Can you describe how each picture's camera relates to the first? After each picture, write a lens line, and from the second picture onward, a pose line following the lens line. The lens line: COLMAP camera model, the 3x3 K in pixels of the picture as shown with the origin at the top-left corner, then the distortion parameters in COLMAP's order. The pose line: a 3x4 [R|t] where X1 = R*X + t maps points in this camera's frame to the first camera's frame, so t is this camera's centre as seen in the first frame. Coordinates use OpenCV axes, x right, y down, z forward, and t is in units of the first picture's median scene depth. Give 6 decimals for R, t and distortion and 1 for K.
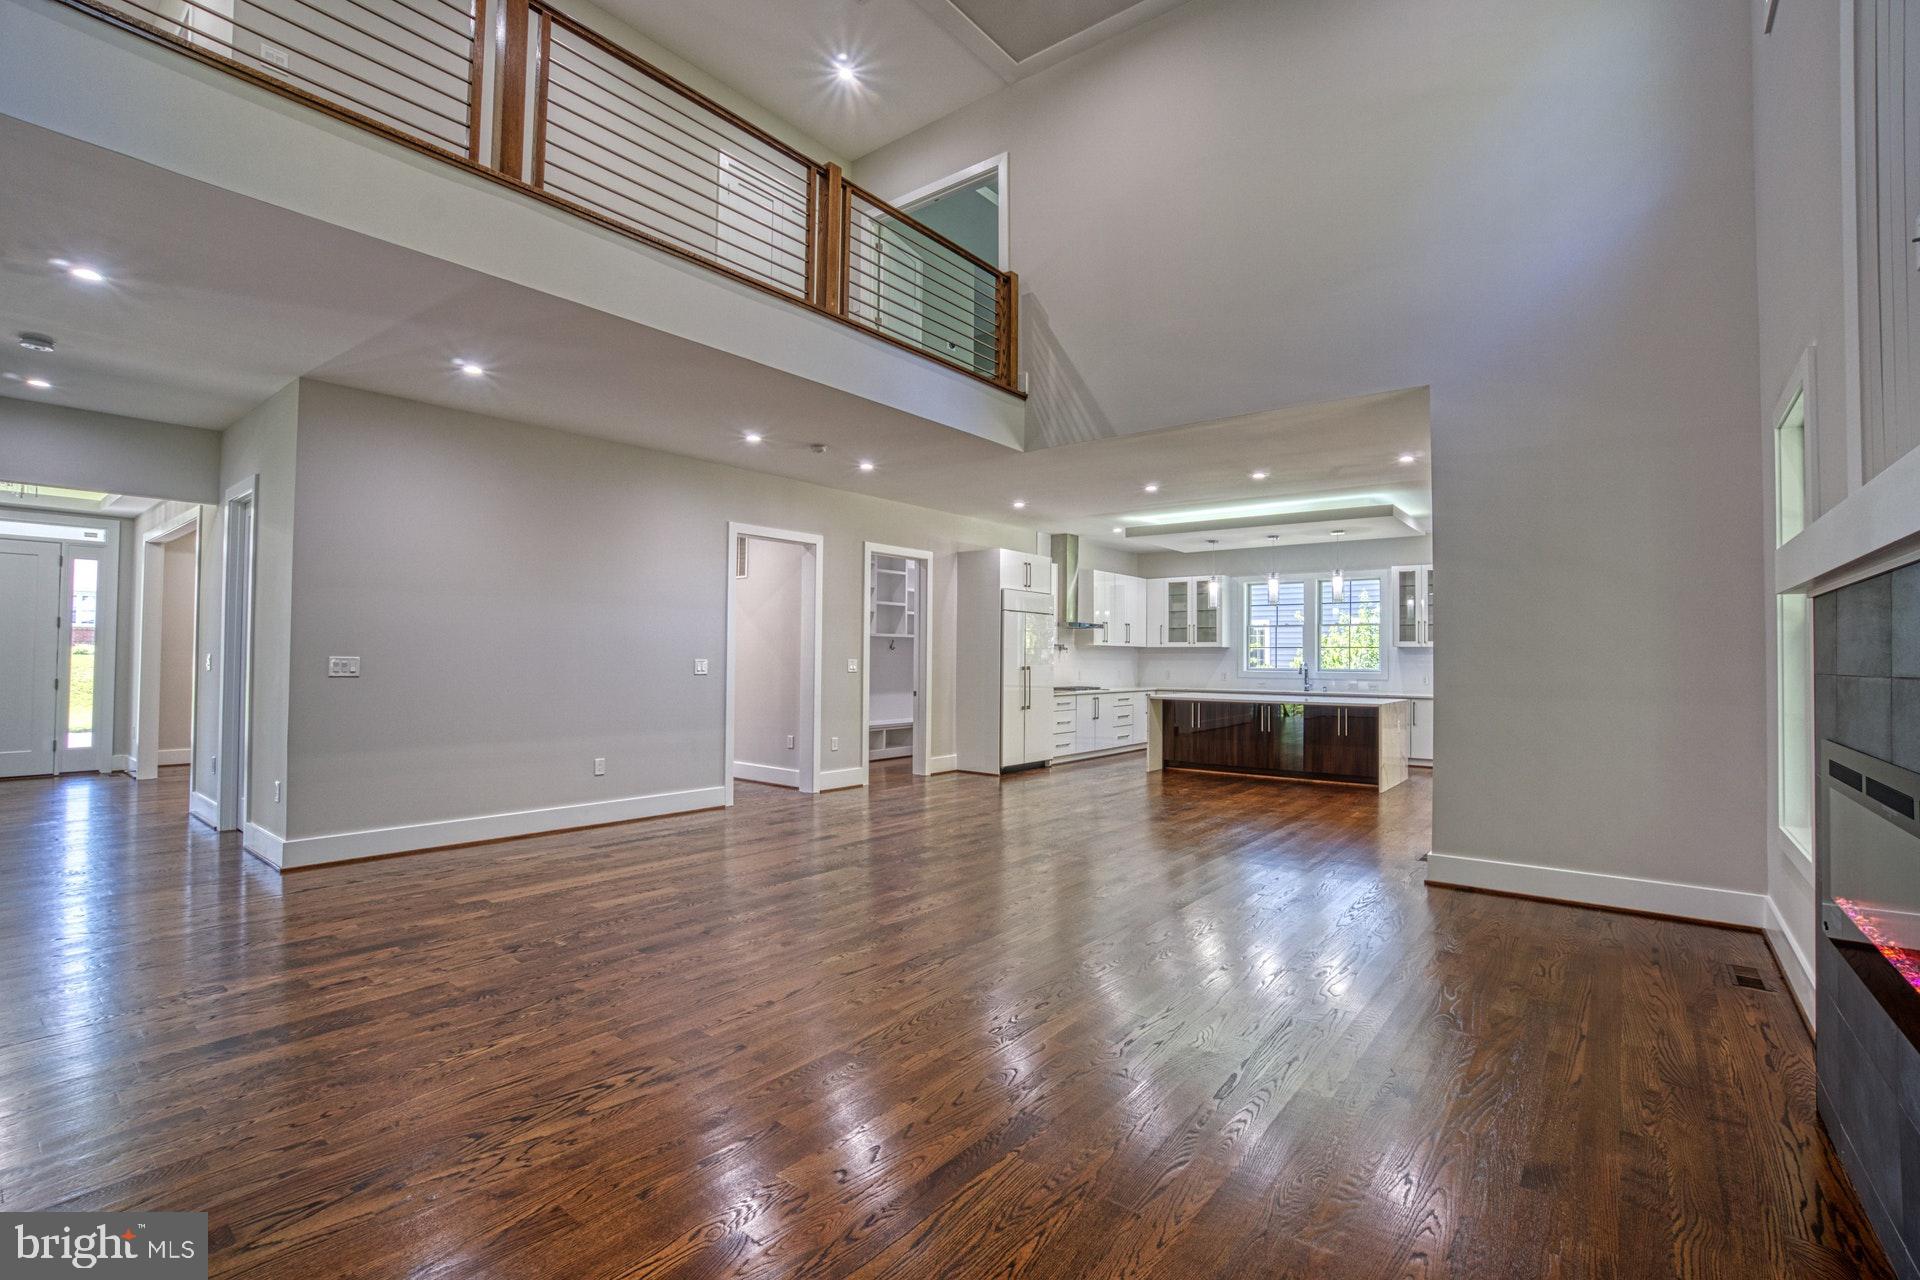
lens RADIAL K [[868.1, 0, 961.7], [0, 868.1, 649.5], [0, 0, 1]] dist [-0.037908, 0.004102]
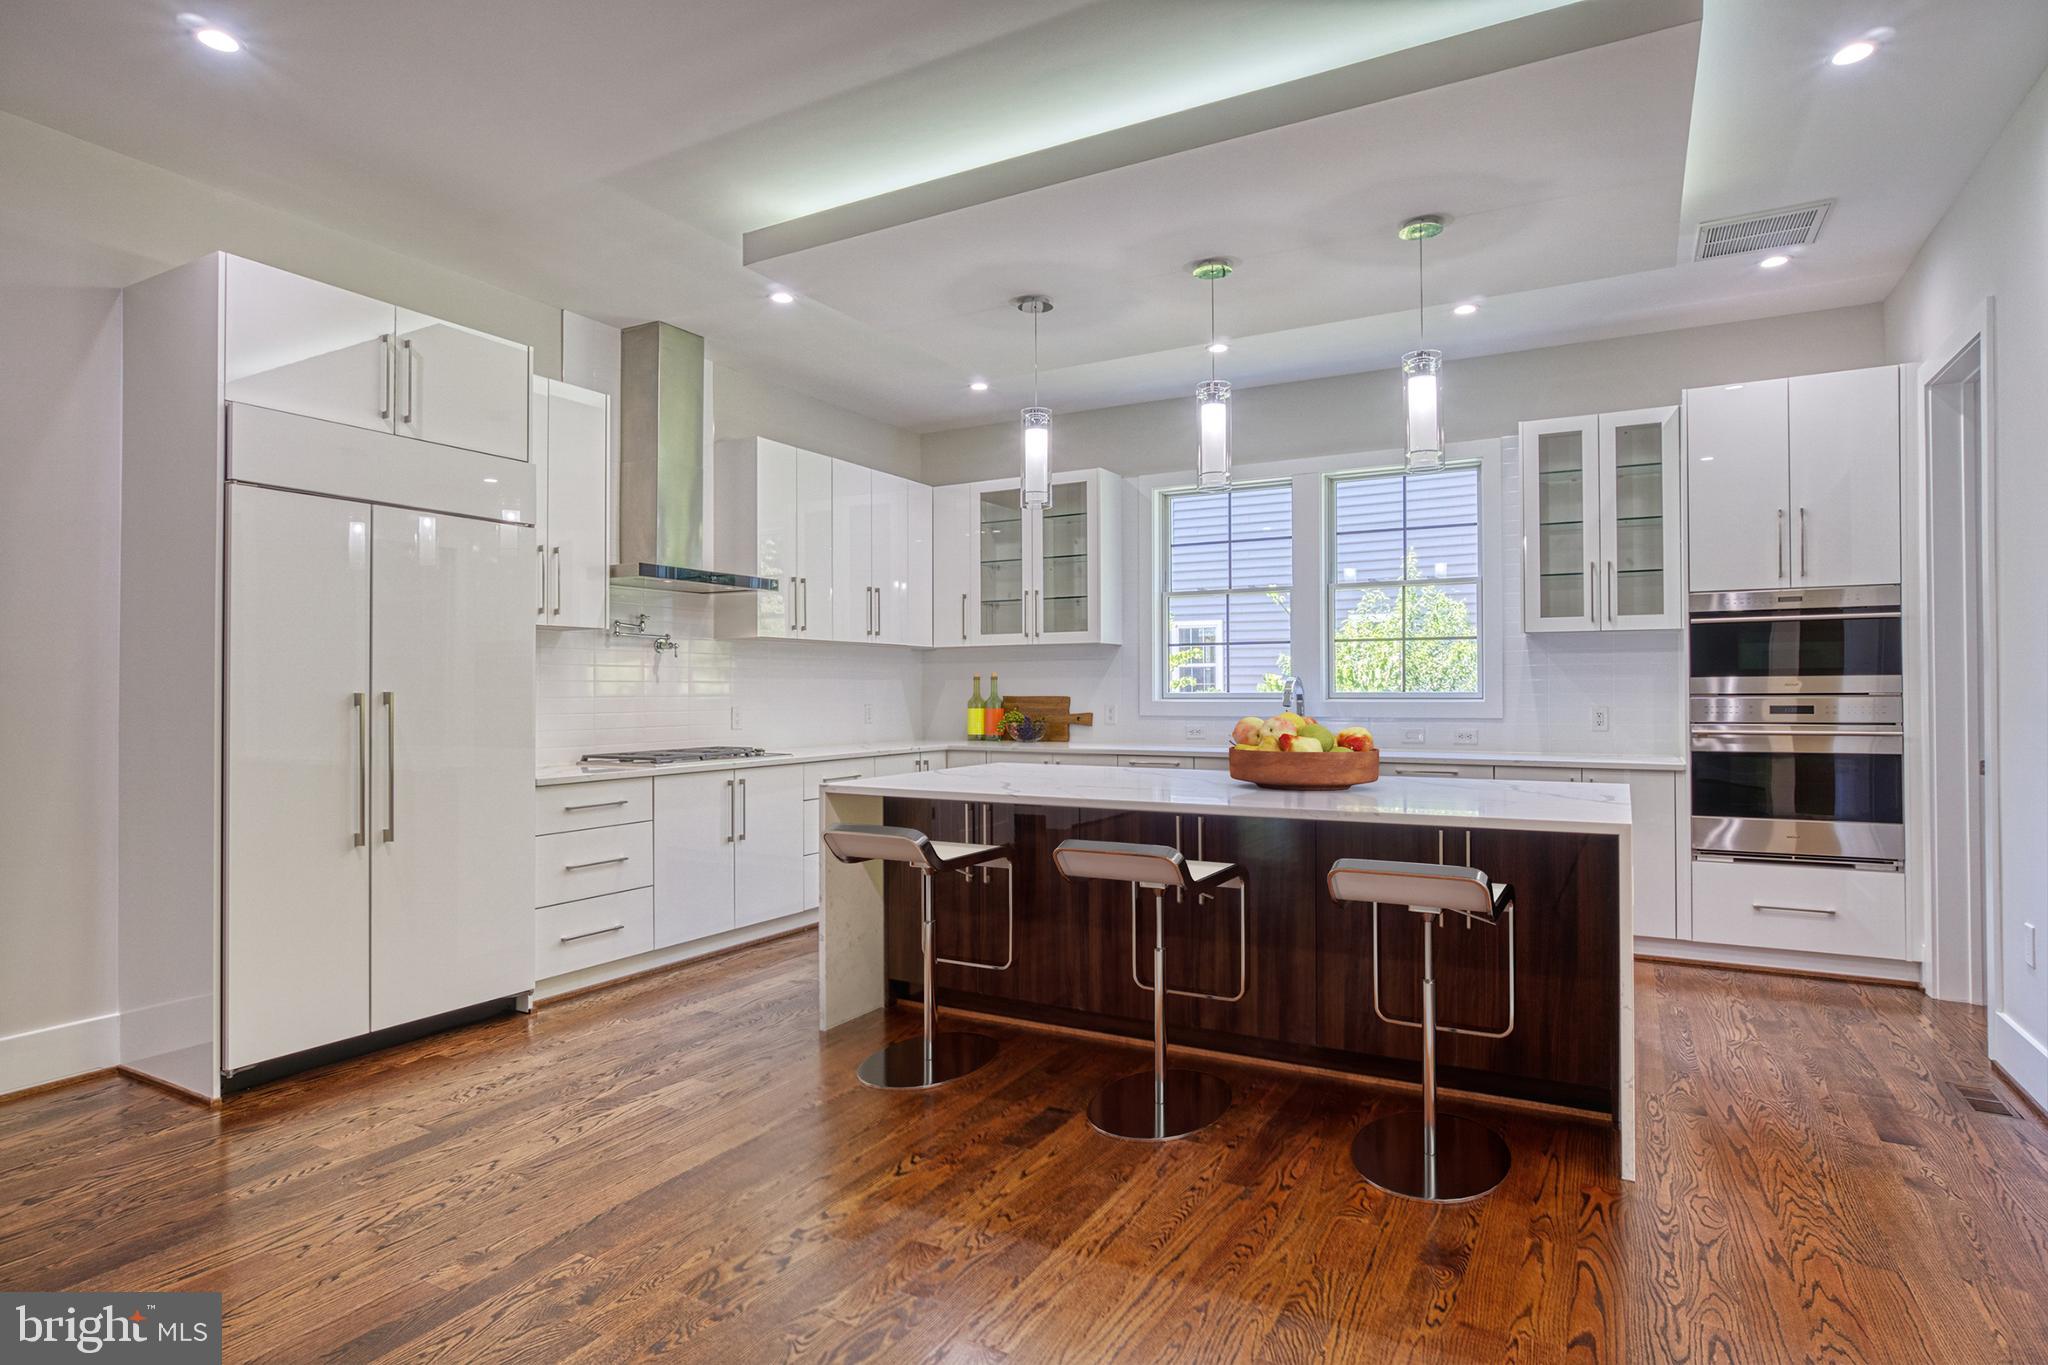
lens RADIAL K [[1103.1, 0, 1008.0], [0, 1103.1, 685.6], [0, 0, 1]] dist [-0.018644, -0.000310]
pose [[0.989314, -0.009910, 0.145463, 0.205246], [0.008805, 0.999927, 0.008236, 0.014386], [-0.145534, -0.006868, 0.989329, 0.554286]]
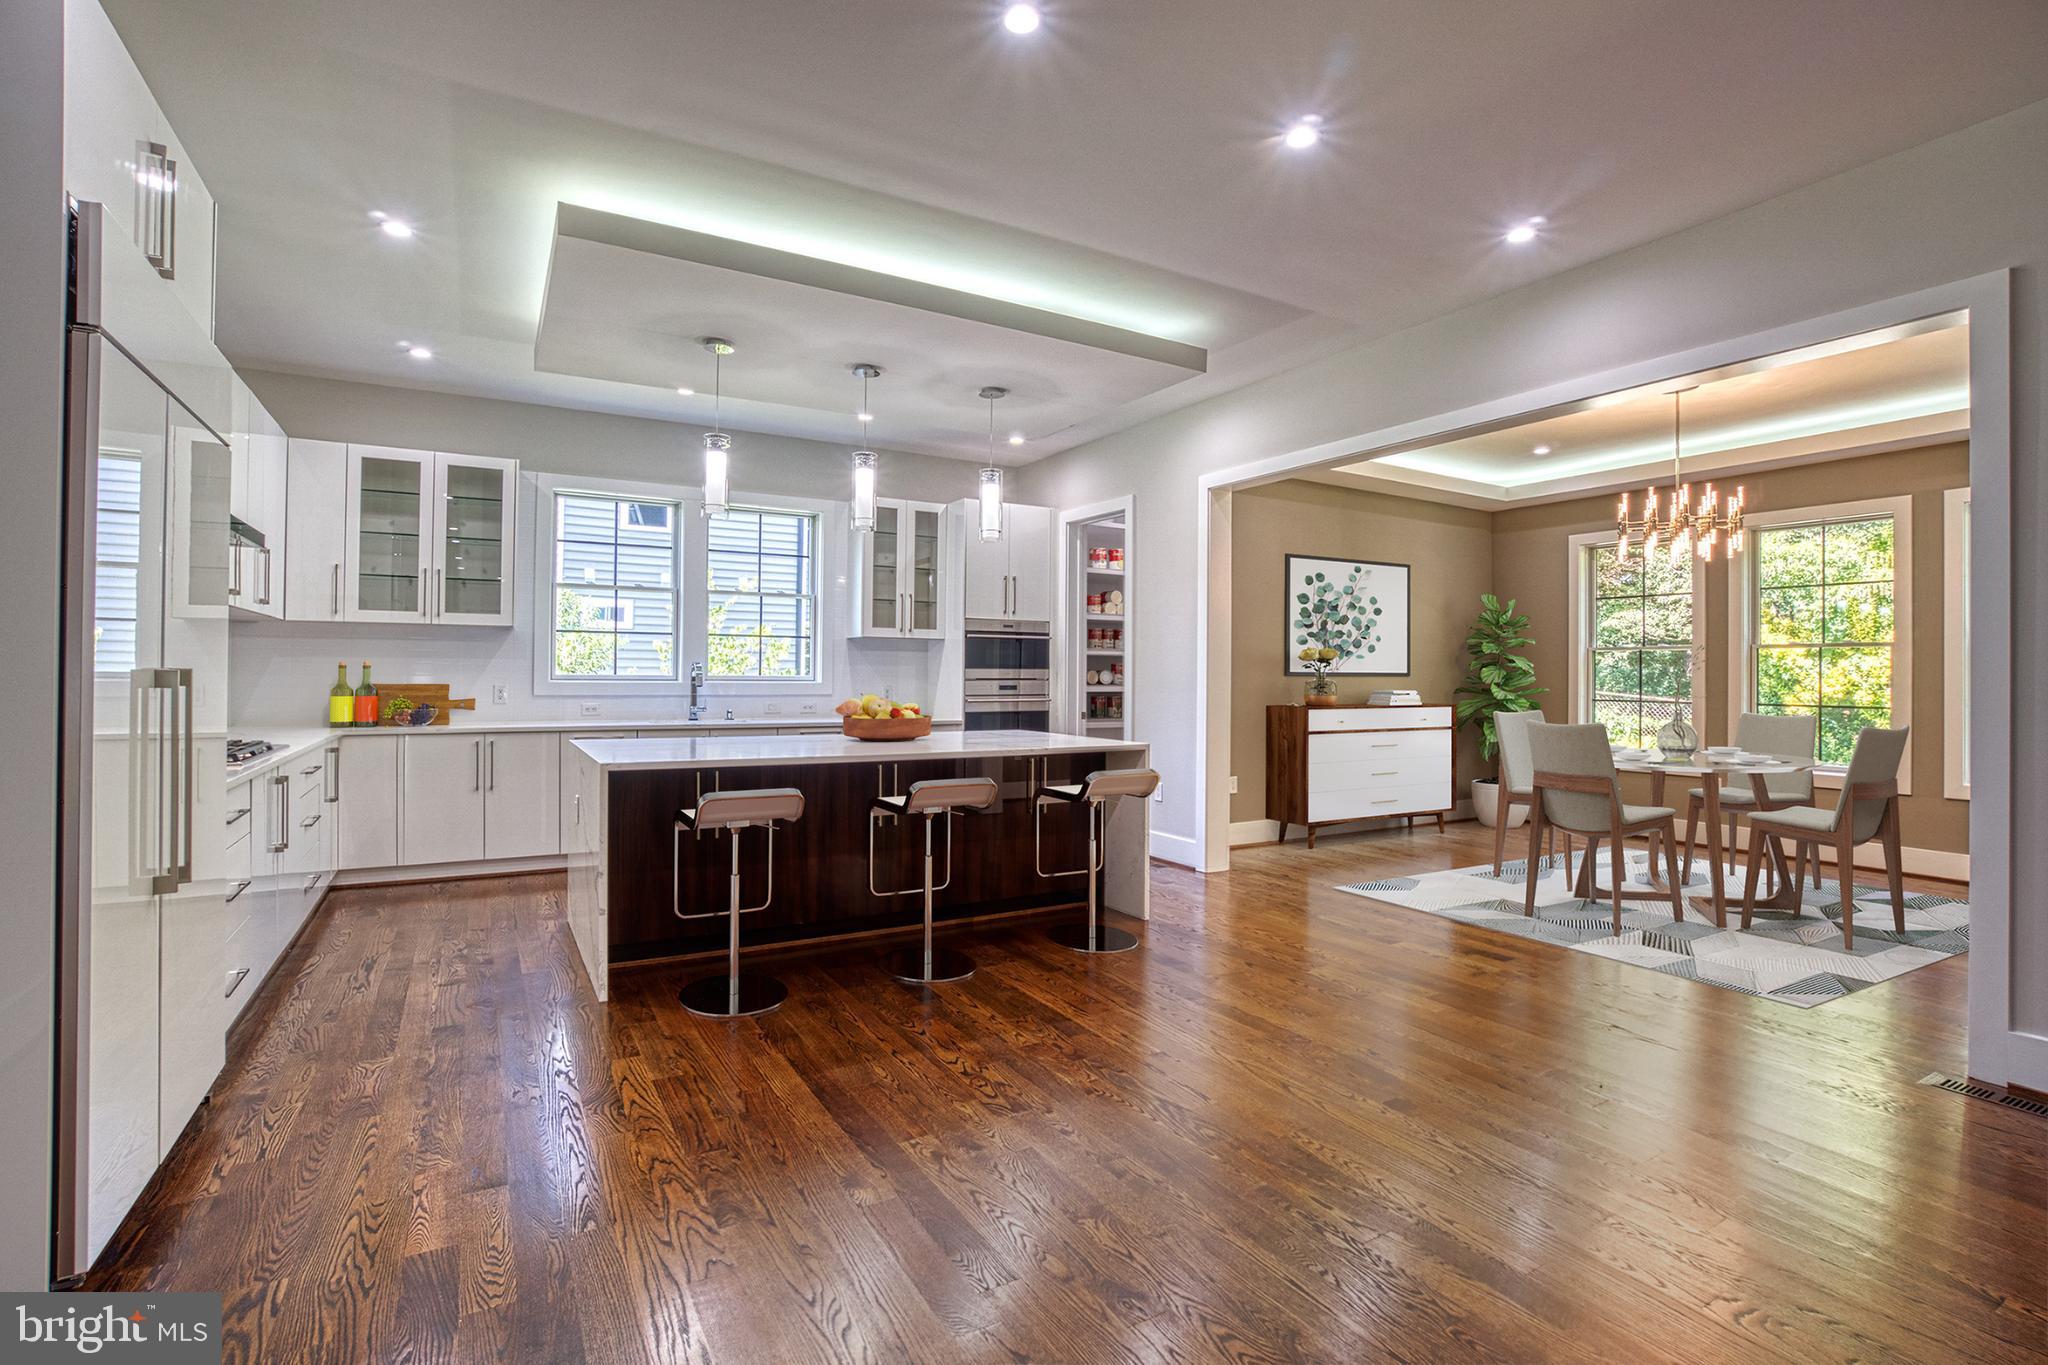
lens RADIAL K [[946.4, 0, 1029.4], [0, 946.4, 673.3], [0, 0, 1]] dist [-0.038321, 0.000940]
pose [[0.369637, -0.002842, 0.929172, -0.042635], [-0.015114, 0.999845, 0.009070, 0.013859], [-0.929053, -0.017396, 0.369537, 0.671005]]
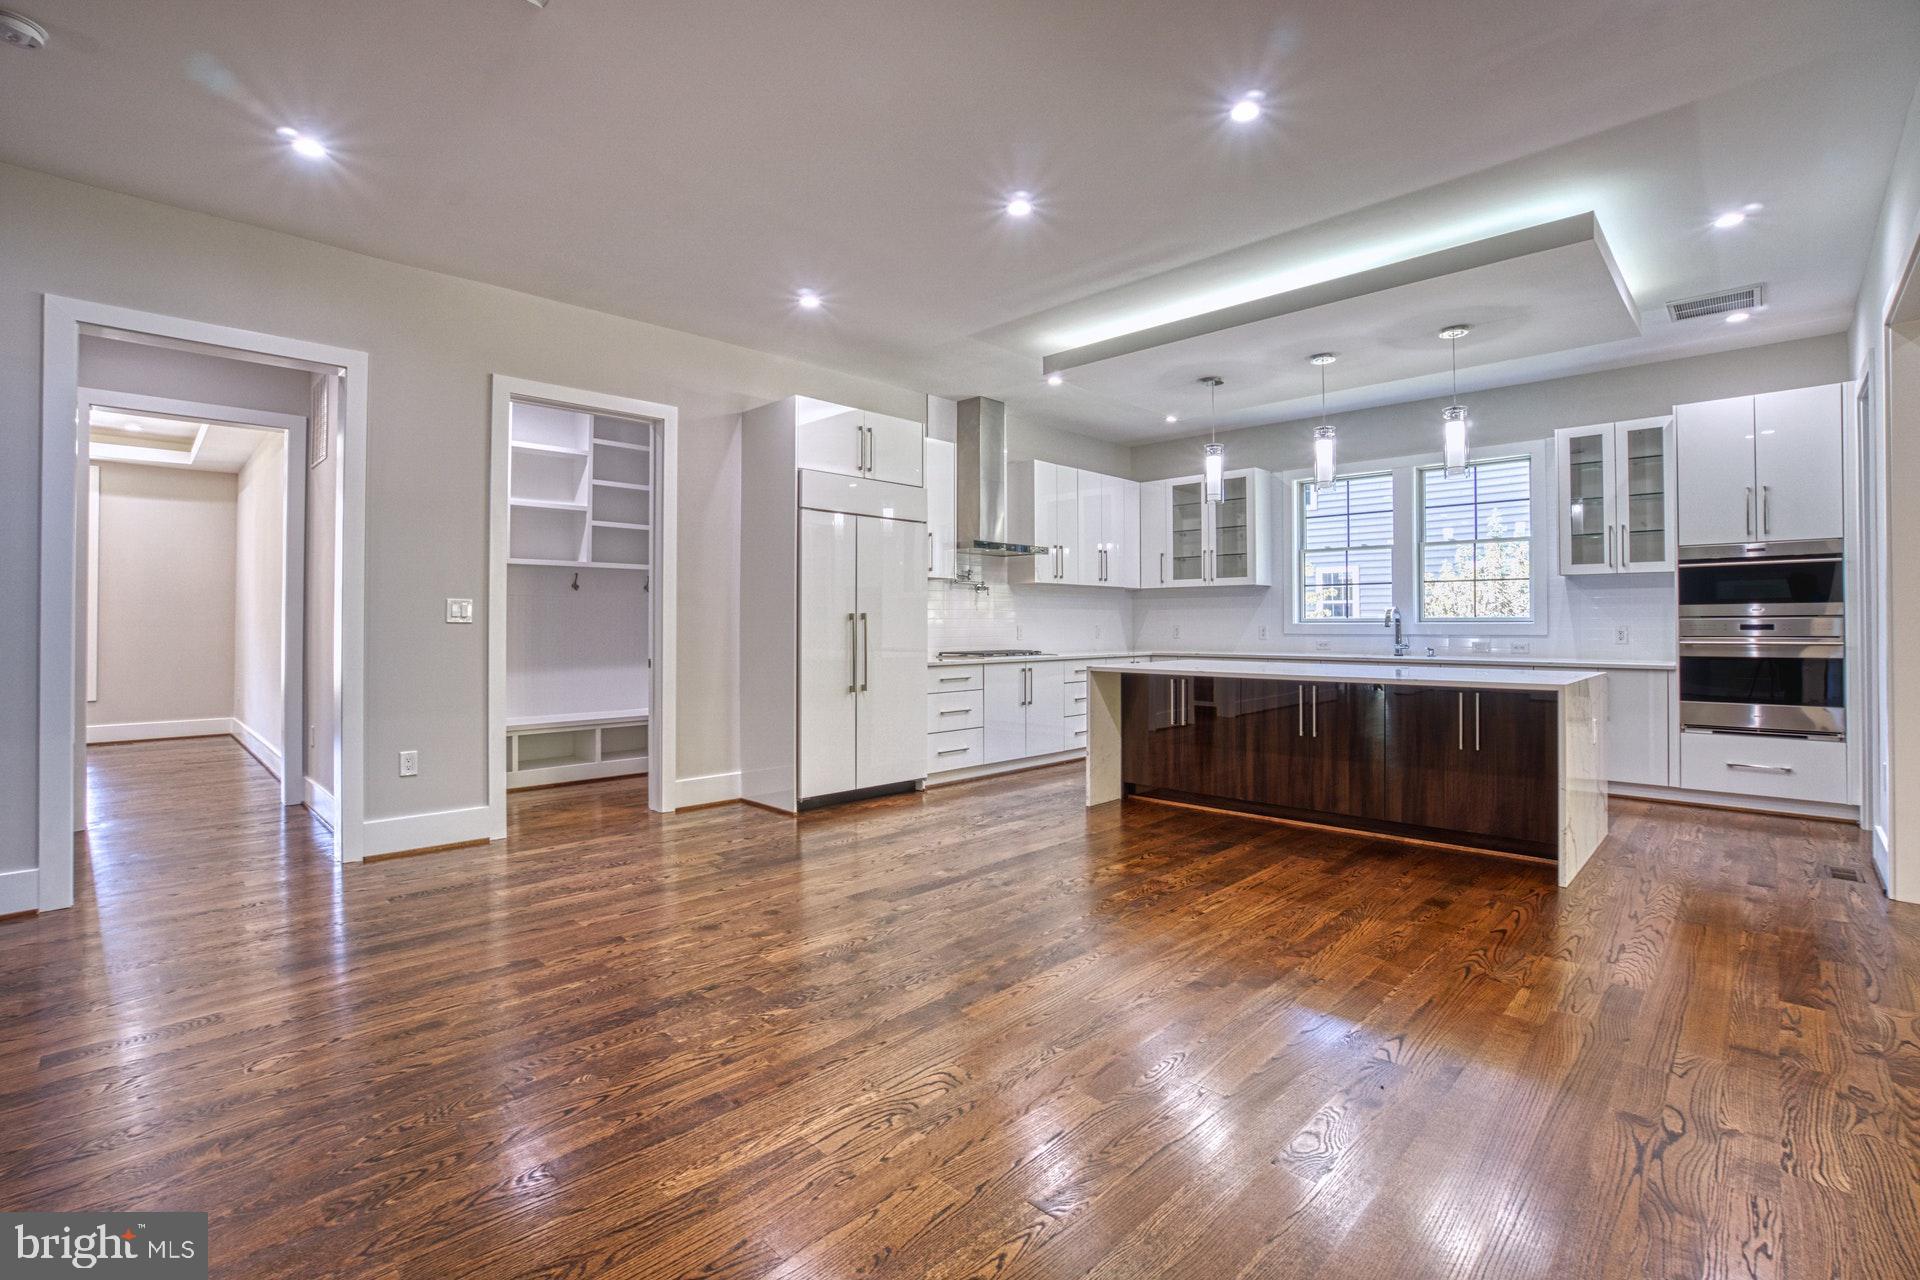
lens RADIAL K [[868.1, 0, 956.9], [0, 868.1, 623.4], [0, 0, 1]] dist [-0.037908, 0.004102]
pose [[0.994206, -0.008818, -0.107132, 0.175894], [0.009894, 0.999906, 0.009516, 0.019035], [0.107038, -0.010521, 0.994199, 0.415538]]
